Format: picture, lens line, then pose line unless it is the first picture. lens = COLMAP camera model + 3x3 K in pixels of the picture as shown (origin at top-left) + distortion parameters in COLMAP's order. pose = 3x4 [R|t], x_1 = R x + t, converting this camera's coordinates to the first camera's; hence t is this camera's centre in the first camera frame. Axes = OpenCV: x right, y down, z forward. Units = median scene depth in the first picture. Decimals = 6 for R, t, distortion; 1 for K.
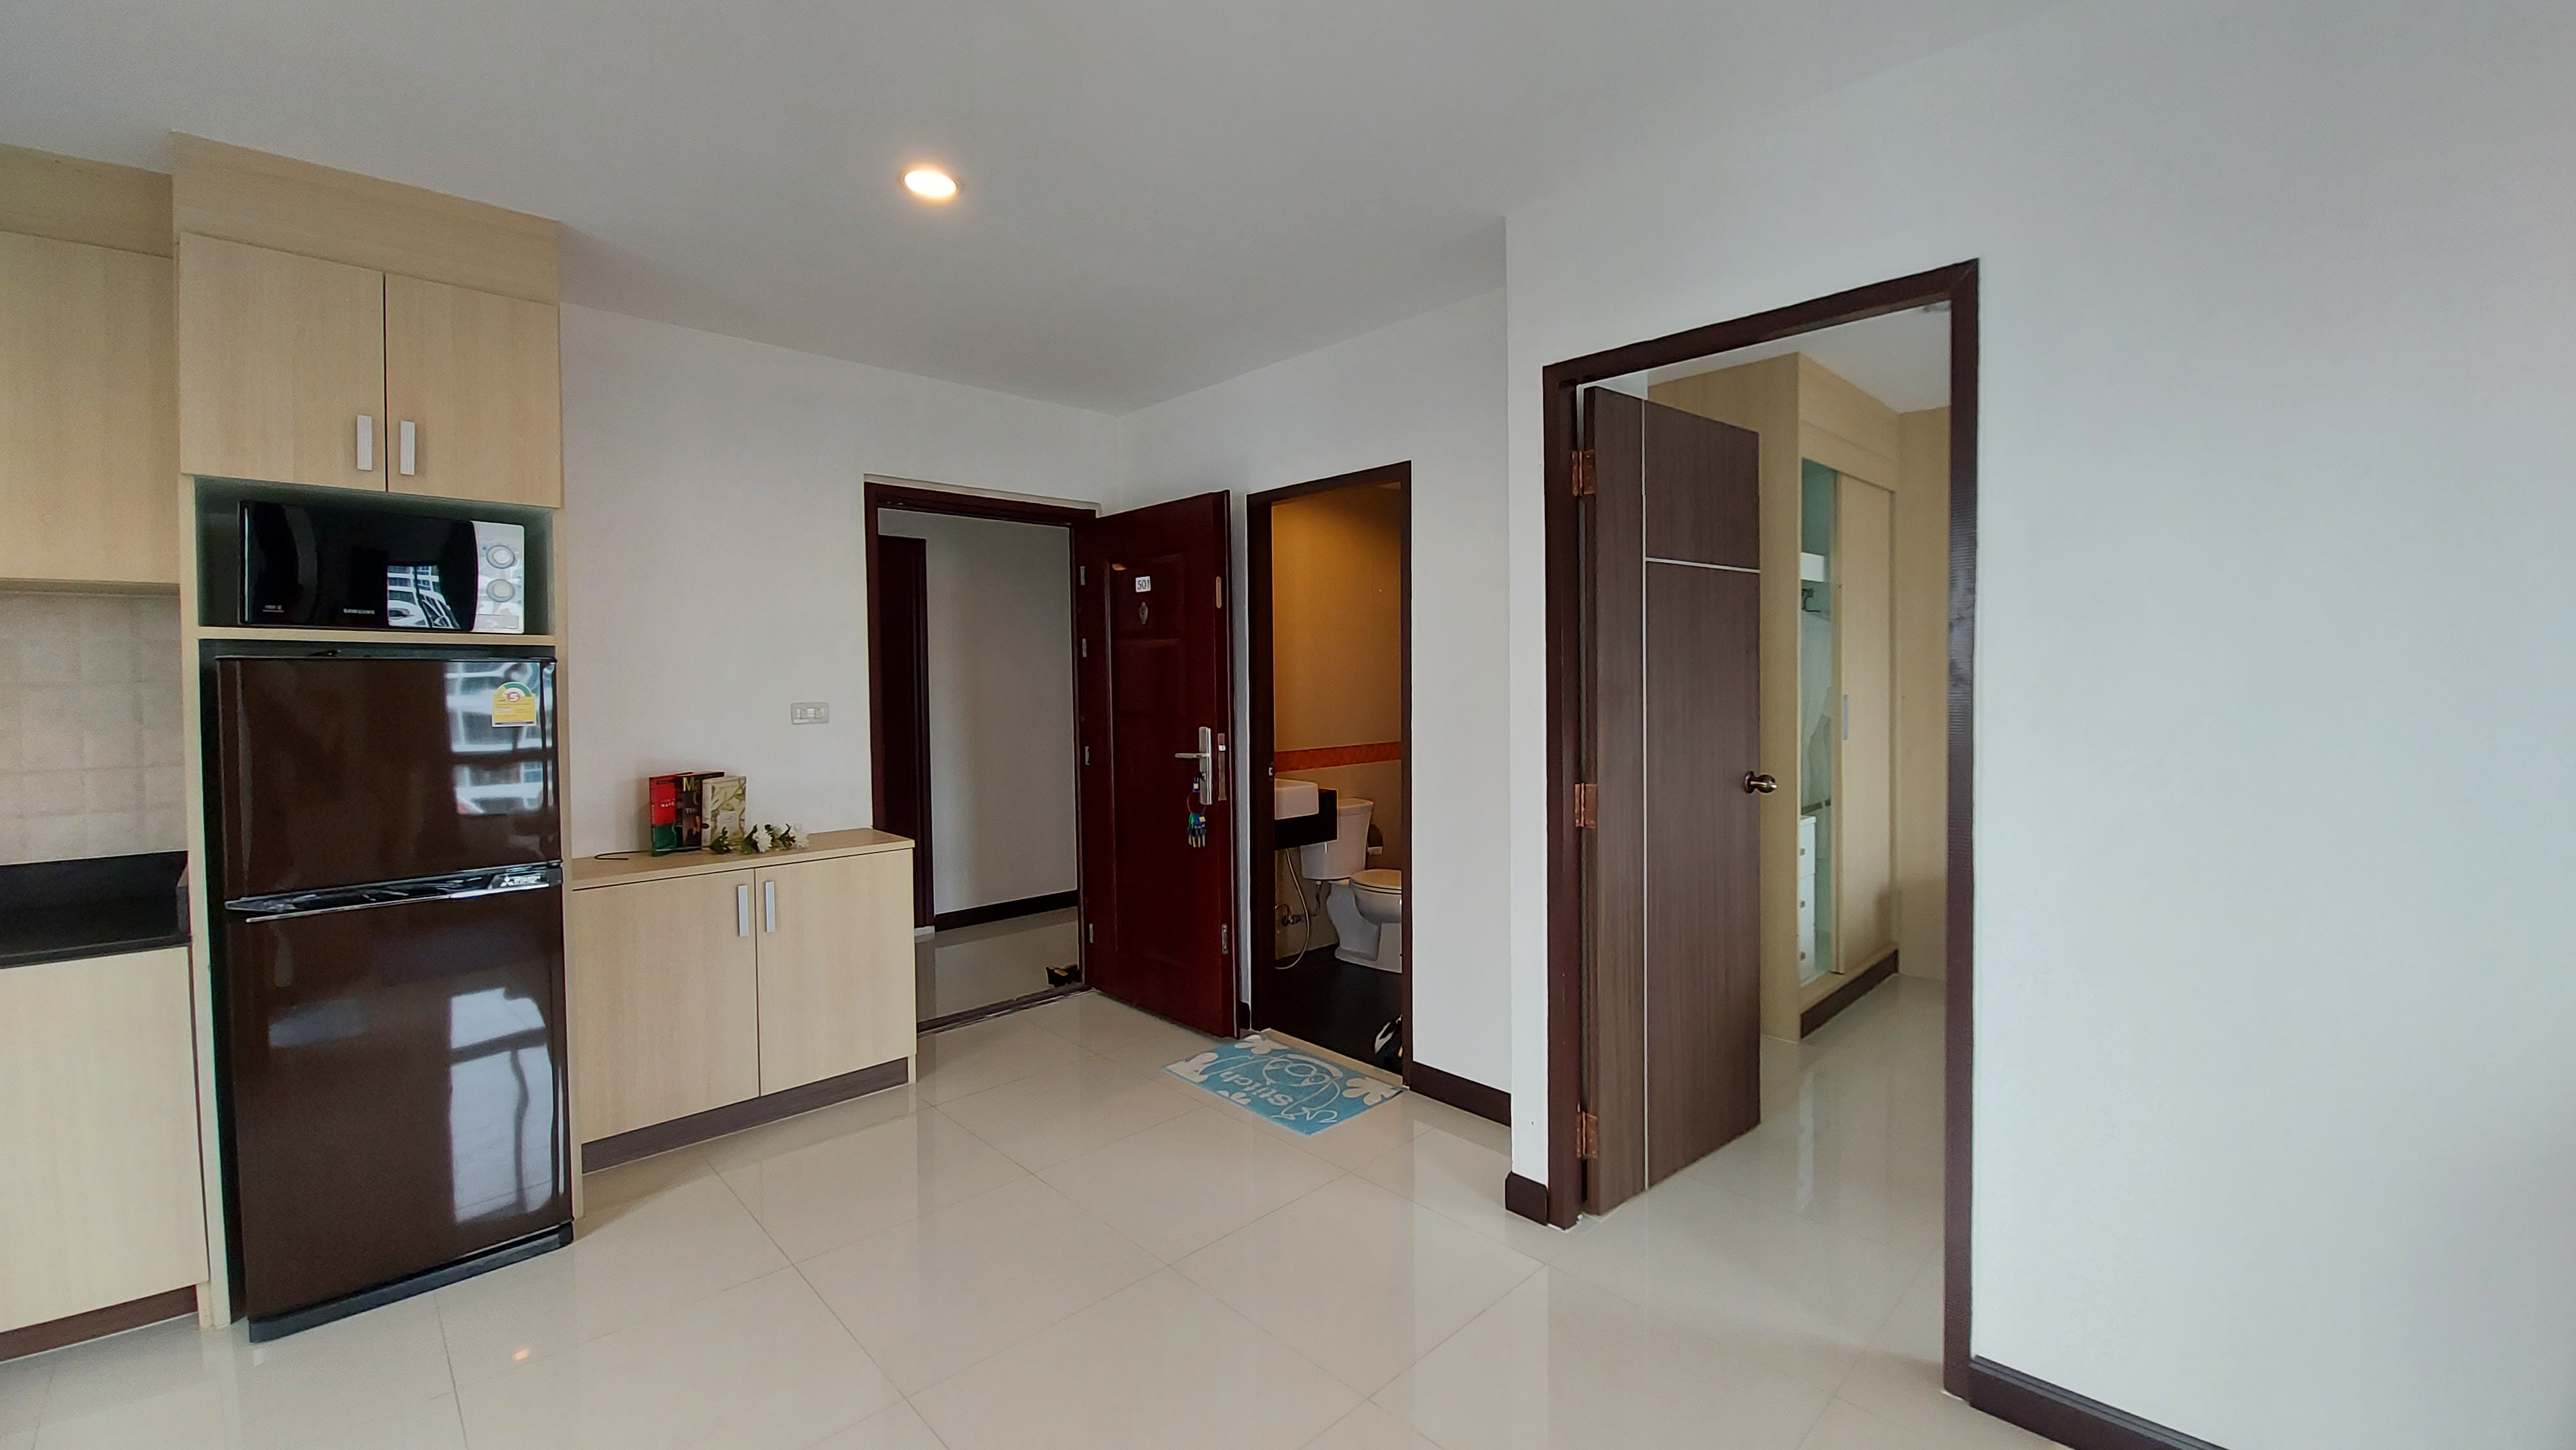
lens RADIAL K [[1044.1, 0, 1287.9], [0, 1044.1, 708.9], [0, 0, 1]] dist [0.000253, -0.000128]
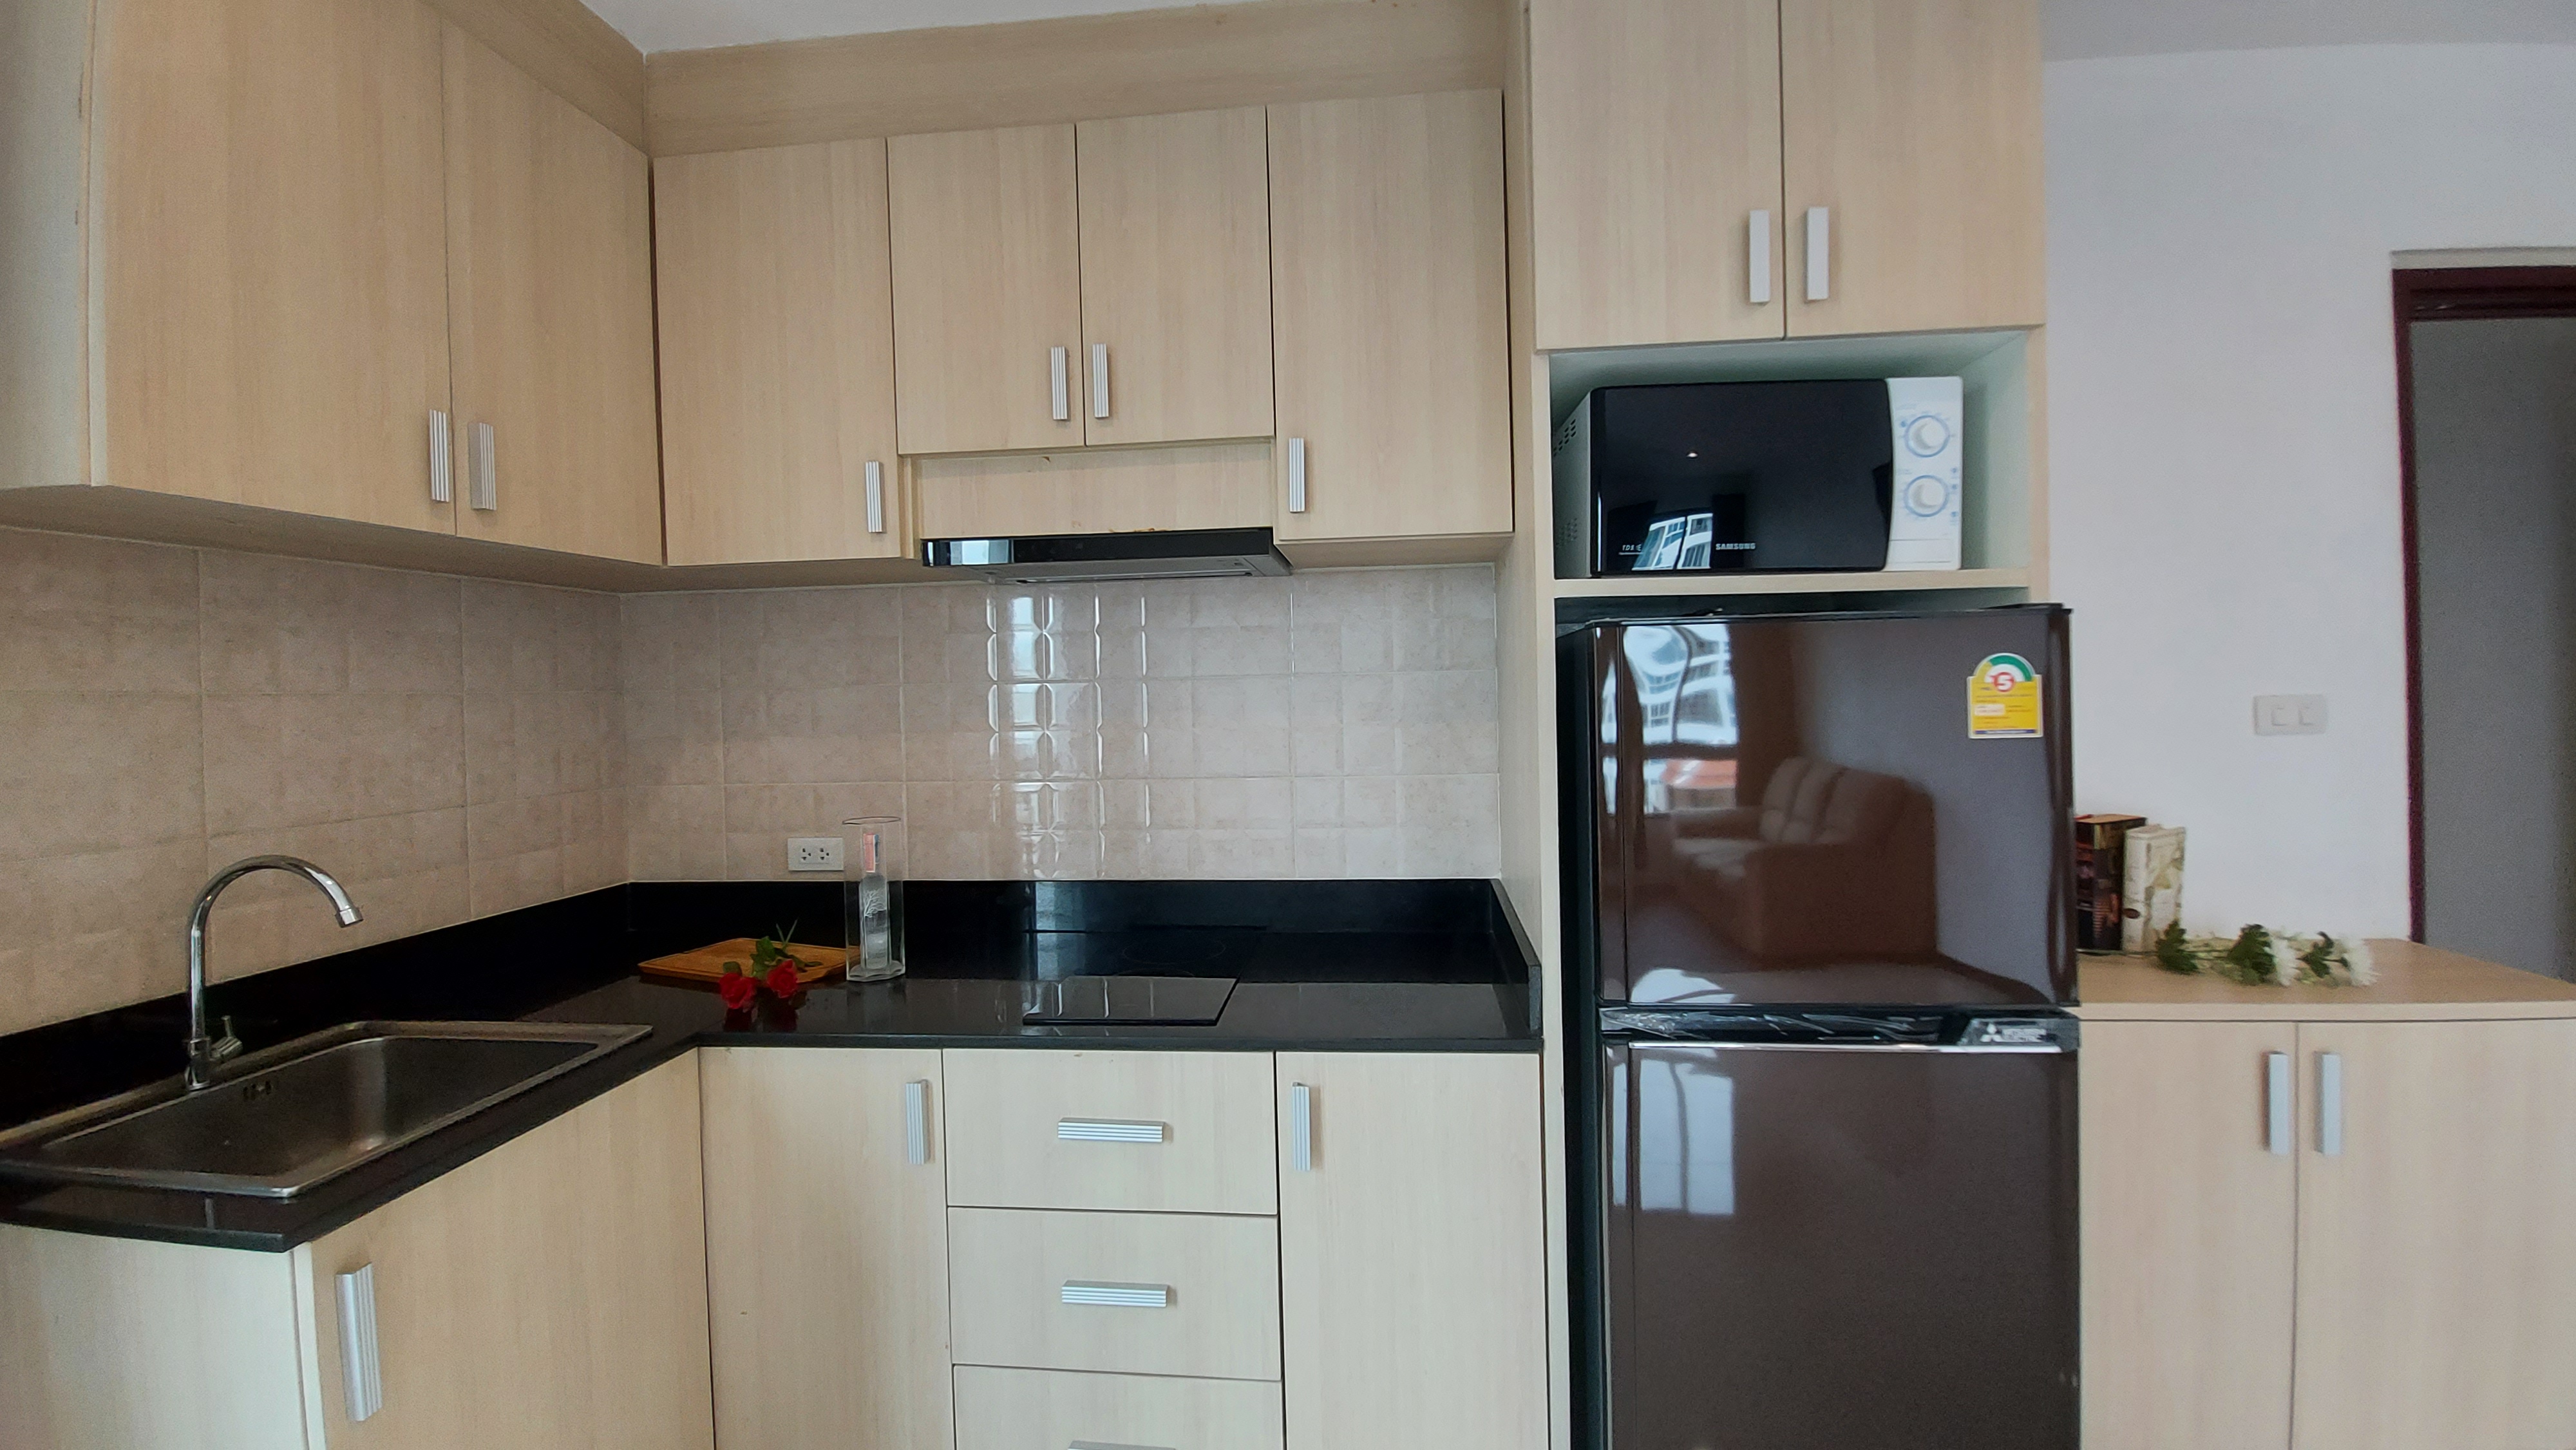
lens RADIAL K [[1044.1, 0, 1287.3], [0, 1044.1, 720.8], [0, 0, 1]] dist [0.000253, -0.000128]
pose [[0.655203, 0.016149, -0.755281, -0.550870], [-0.003884, 0.999830, 0.018009, -0.000438], [0.755443, -0.008866, 0.655154, 0.366866]]
